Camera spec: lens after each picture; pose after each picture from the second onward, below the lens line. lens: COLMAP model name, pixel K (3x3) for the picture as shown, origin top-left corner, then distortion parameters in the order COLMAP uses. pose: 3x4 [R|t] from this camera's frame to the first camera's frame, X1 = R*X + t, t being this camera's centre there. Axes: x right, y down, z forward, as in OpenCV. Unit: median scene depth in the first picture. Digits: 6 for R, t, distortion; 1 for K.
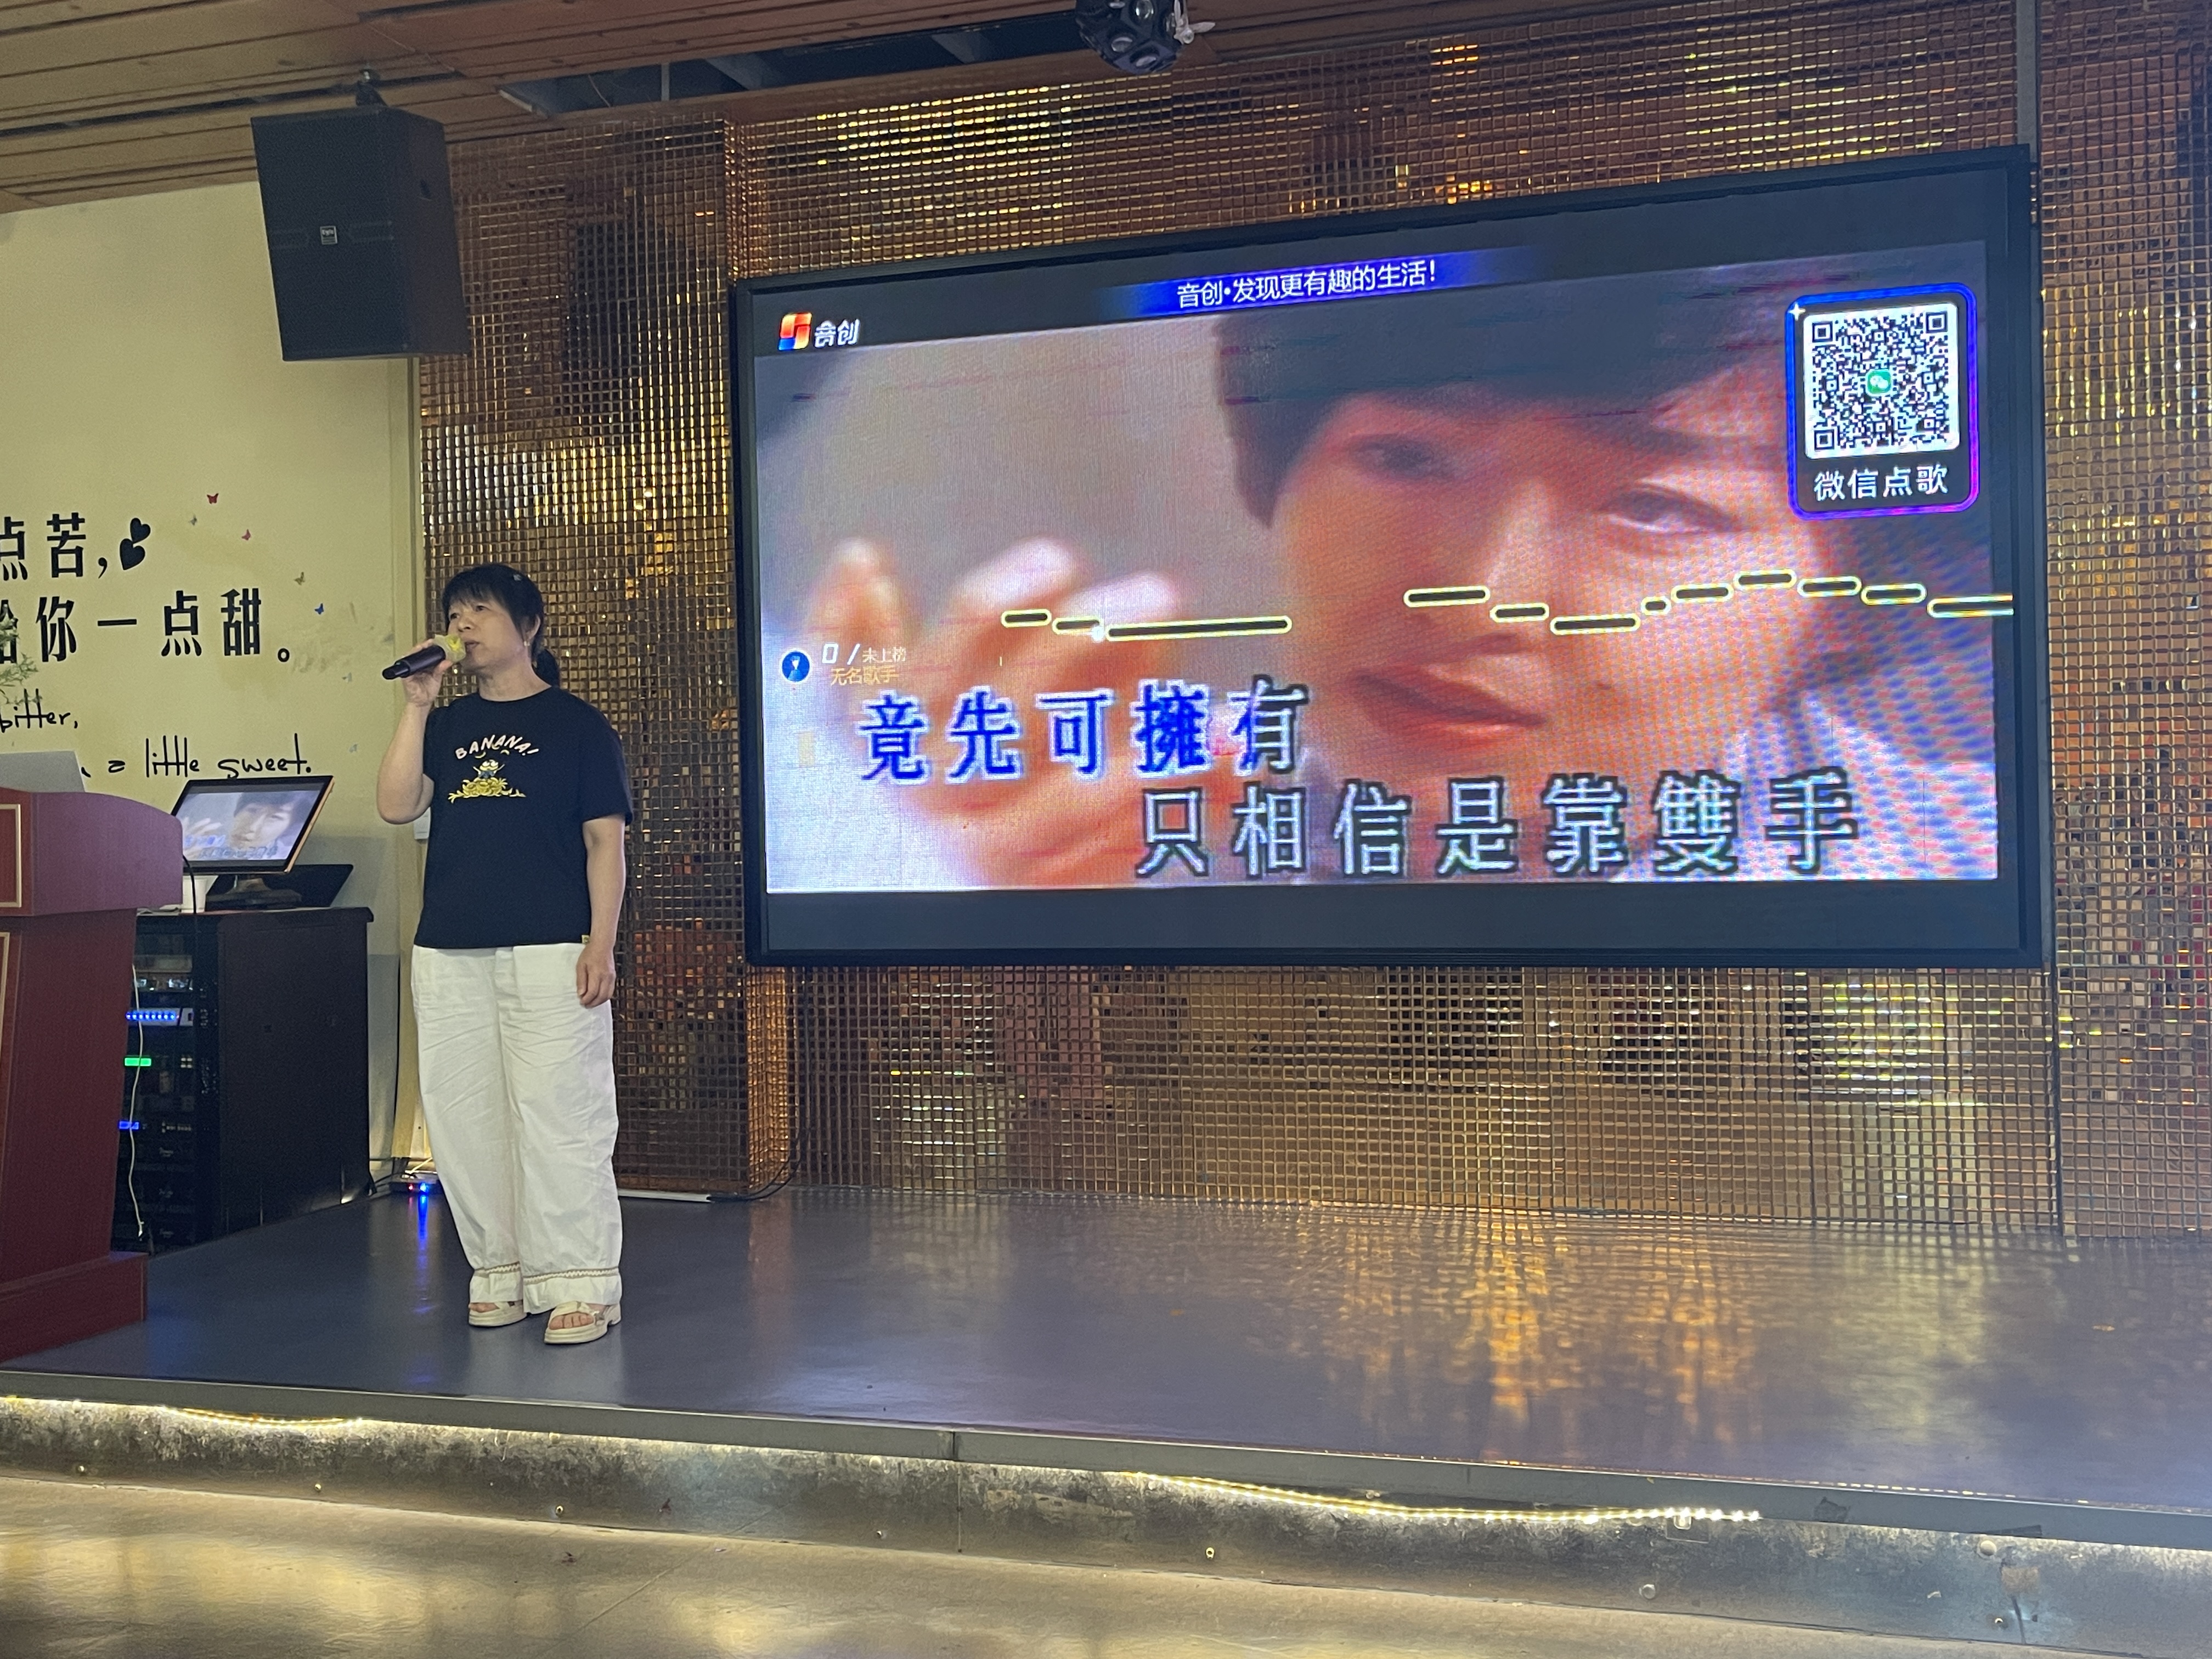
lens RADIAL K [[2197.5, 0, 1122.3], [0, 2197.5, 824.9], [0, 0, 1]] dist [0.019765, 0.000000]
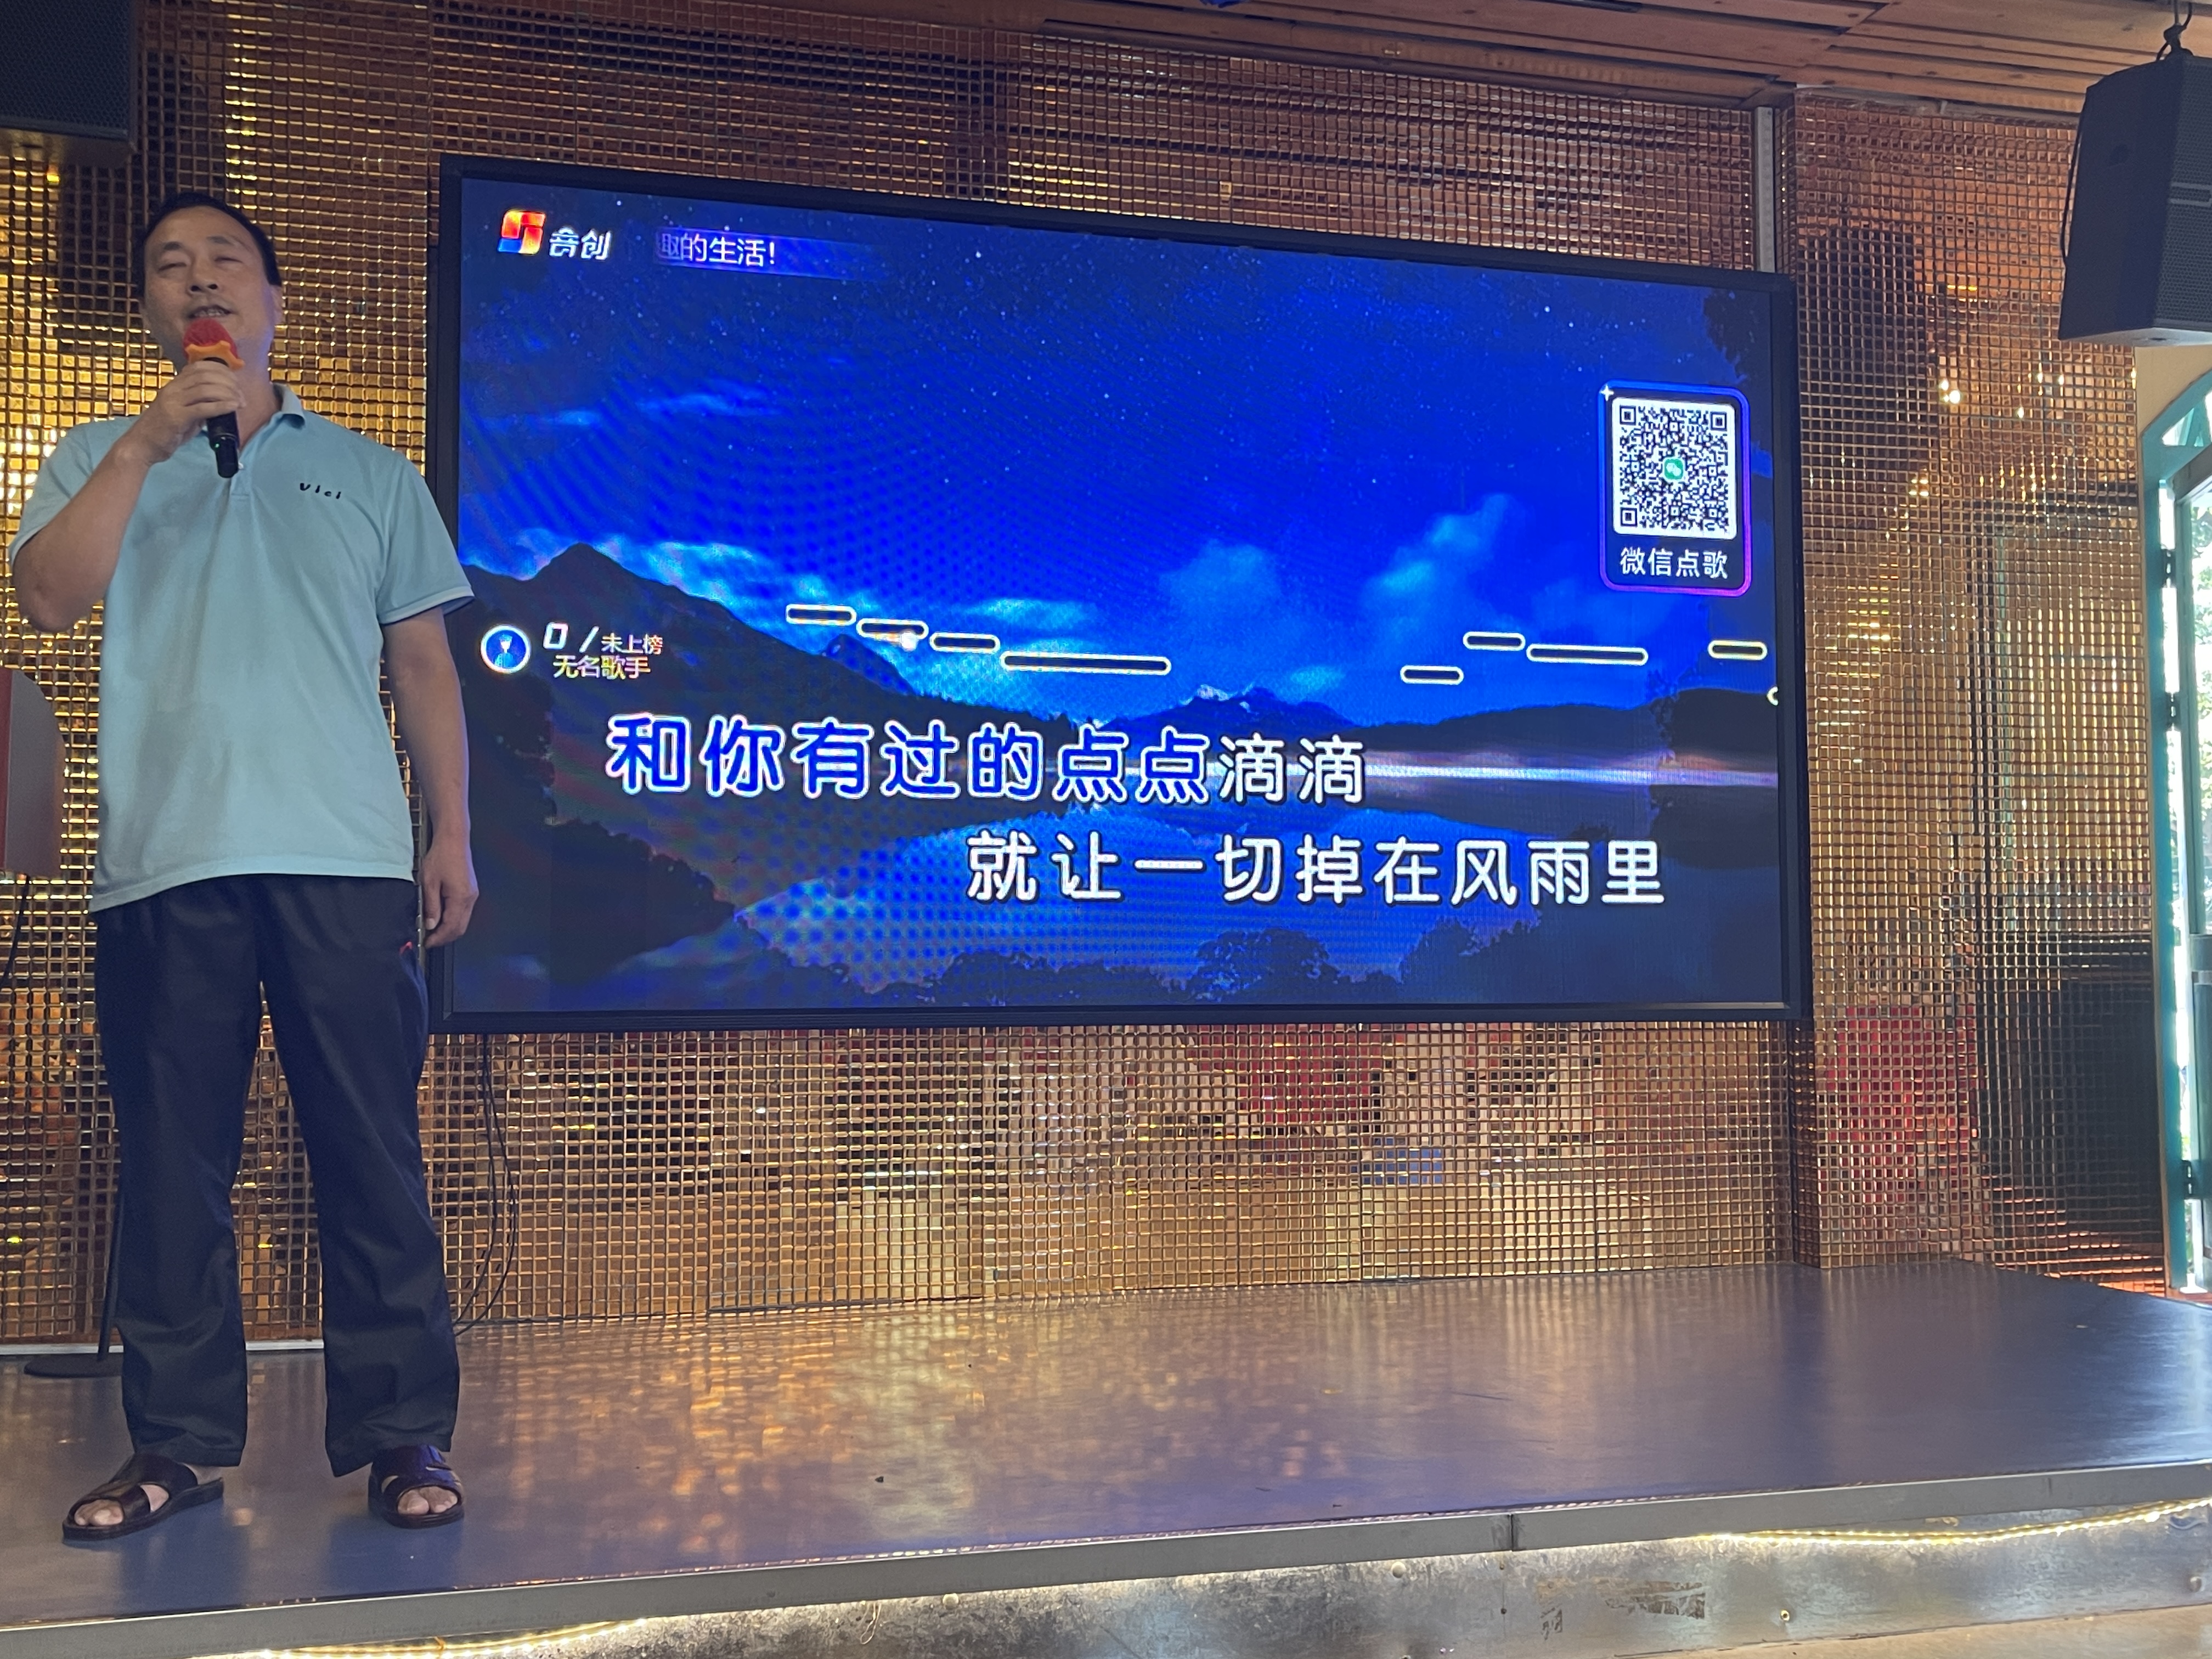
lens RADIAL K [[2197.5, 0, 1071.9], [0, 2197.5, 862.6], [0, 0, 1]] dist [0.019765, 0.000000]
pose [[0.843017, 0.045927, 0.535923, -0.469115], [-0.013974, 0.997882, -0.063534, 0.061499], [-0.537706, 0.046071, 0.841873, 0.270469]]
